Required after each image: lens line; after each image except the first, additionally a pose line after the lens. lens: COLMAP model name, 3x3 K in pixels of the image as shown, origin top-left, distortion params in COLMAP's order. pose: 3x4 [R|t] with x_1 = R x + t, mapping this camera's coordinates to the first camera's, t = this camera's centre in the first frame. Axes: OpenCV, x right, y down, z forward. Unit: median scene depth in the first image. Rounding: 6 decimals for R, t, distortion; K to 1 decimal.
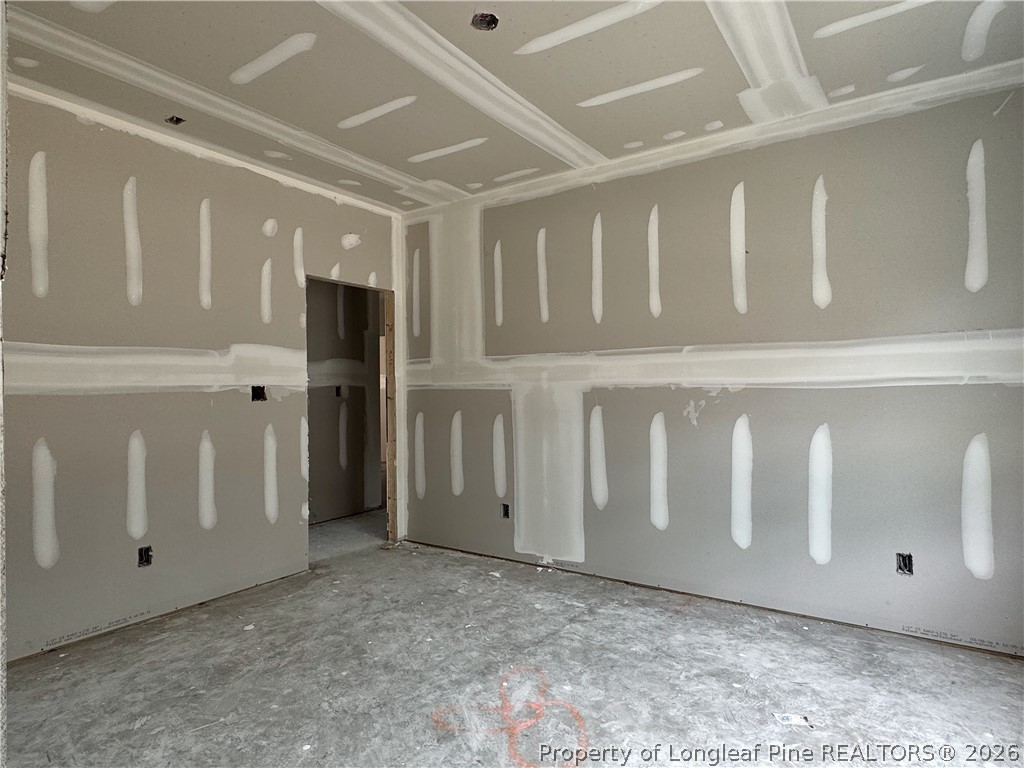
lens RADIAL K [[569.0, 0, 511.9], [0, 569.0, 386.7], [0, 0, 1]] dist [-0.001020, -0.000737]
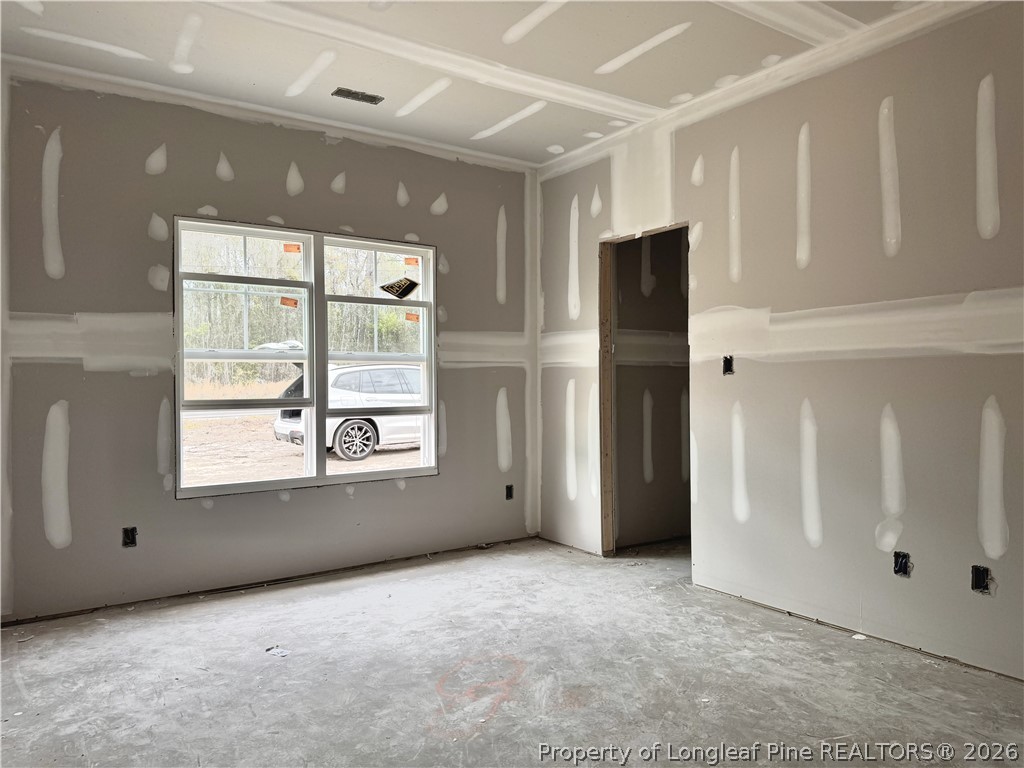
lens RADIAL K [[718.7, 0, 512.1], [0, 718.7, 380.1], [0, 0, 1]] dist [-0.010053, -0.003427]
pose [[-0.928475, 0.015633, 0.371066, -0.468526], [0.014416, 0.999878, -0.006055, 0.050896], [-0.371115, -0.000273, -0.928587, 2.074758]]
